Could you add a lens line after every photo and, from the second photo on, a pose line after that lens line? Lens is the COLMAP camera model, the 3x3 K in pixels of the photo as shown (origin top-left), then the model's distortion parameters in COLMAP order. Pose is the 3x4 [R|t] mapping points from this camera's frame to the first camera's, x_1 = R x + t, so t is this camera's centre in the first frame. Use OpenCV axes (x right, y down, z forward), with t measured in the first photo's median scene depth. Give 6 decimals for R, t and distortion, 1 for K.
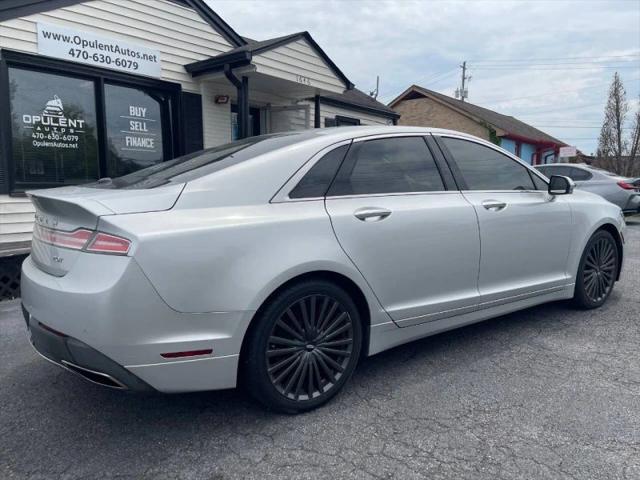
lens RADIAL K [[493.3, 0, 321.9], [0, 493.3, 238.3], [0, 0, 1]] dist [0.069585, -0.100698]
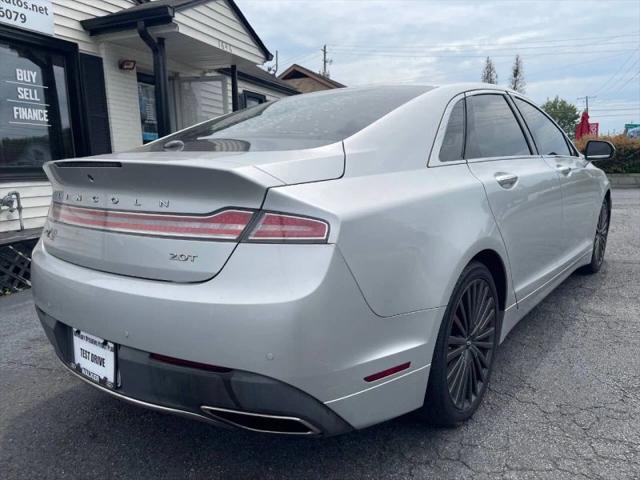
lens RADIAL K [[493.3, 0, 325.1], [0, 493.3, 240.9], [0, 0, 1]] dist [0.069585, -0.100698]
pose [[0.957776, -0.063242, 0.280475, -0.175907], [0.053102, 0.997636, 0.043615, 0.000638], [-0.282570, -0.026879, 0.958870, 0.104704]]
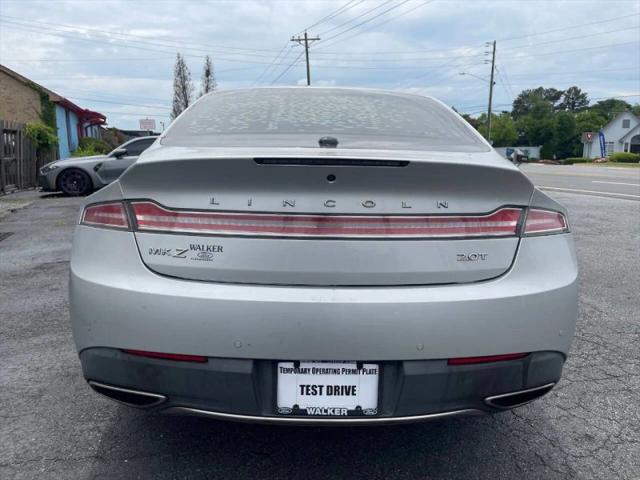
lens RADIAL K [[493.3, 0, 324.7], [0, 493.3, 238.4], [0, 0, 1]] dist [0.069585, -0.100698]
pose [[0.557825, -0.132148, 0.819370, -0.389969], [0.088043, 0.991094, 0.099904, -0.021806], [-0.825275, 0.016411, 0.564492, 0.260263]]
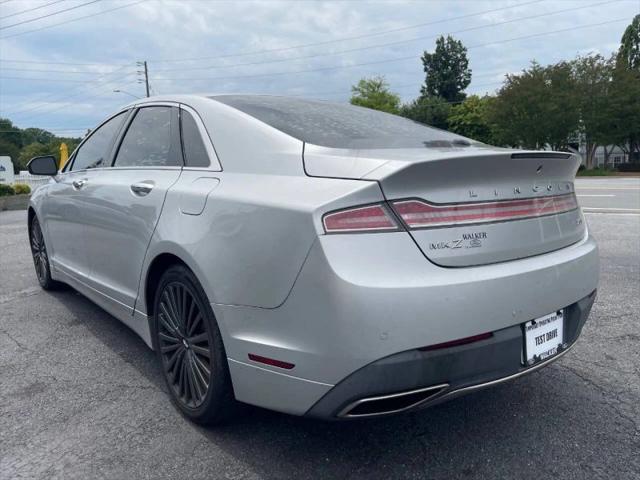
lens RADIAL K [[493.3, 0, 324.4], [0, 493.3, 241.1], [0, 0, 1]] dist [0.069585, -0.100698]
pose [[-0.088043, -0.136637, 0.986701, -0.471969], [0.145726, 0.978124, 0.148452, -0.044116], [-0.985400, 0.156858, -0.066205, 0.509472]]
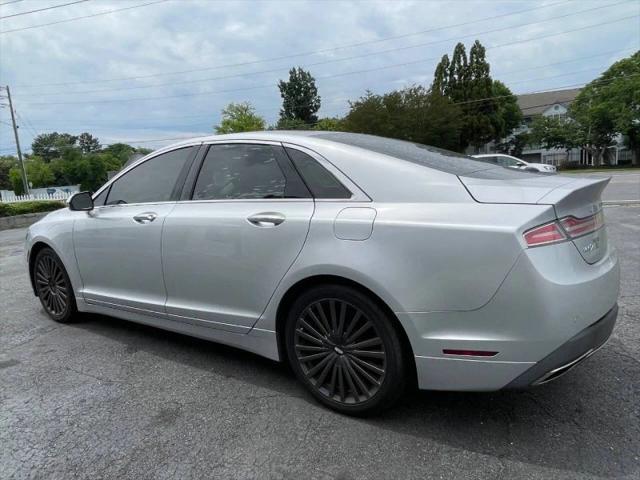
lens RADIAL K [[433.3, 0, 314.6], [0, 433.3, 243.3], [0, 0, 1]] dist [0.011220, -0.022913]
pose [[-0.356526, -0.116017, 0.927054, -0.461447], [0.182616, 0.964467, 0.190930, -0.060143], [-0.916264, 0.237367, -0.322671, 0.575173]]
